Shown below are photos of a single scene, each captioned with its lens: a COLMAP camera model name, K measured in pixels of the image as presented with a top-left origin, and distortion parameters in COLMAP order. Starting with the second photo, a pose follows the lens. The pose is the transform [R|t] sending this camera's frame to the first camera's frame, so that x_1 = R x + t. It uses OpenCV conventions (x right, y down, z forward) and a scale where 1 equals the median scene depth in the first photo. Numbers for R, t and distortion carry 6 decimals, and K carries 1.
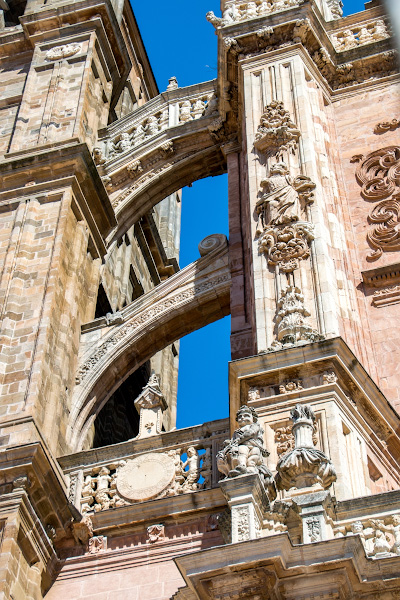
lens RADIAL K [[1248.5, 0, 200.0], [0, 1248.5, 300.0], [0, 0, 1]] dist [0.353713, 0.033581]
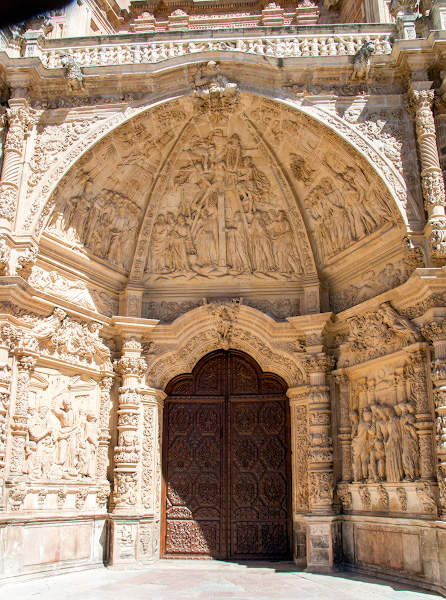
lens RADIAL K [[549.0, 0, 221.7], [0, 549.0, 328.8], [0, 0, 1]] dist [-0.144785, 0.109117]
pose [[0.974591, 0.055937, 0.216897, 0.137542], [-0.177946, 0.781467, 0.598034, -0.026839], [-0.136045, -0.621434, 0.771564, -0.025626]]
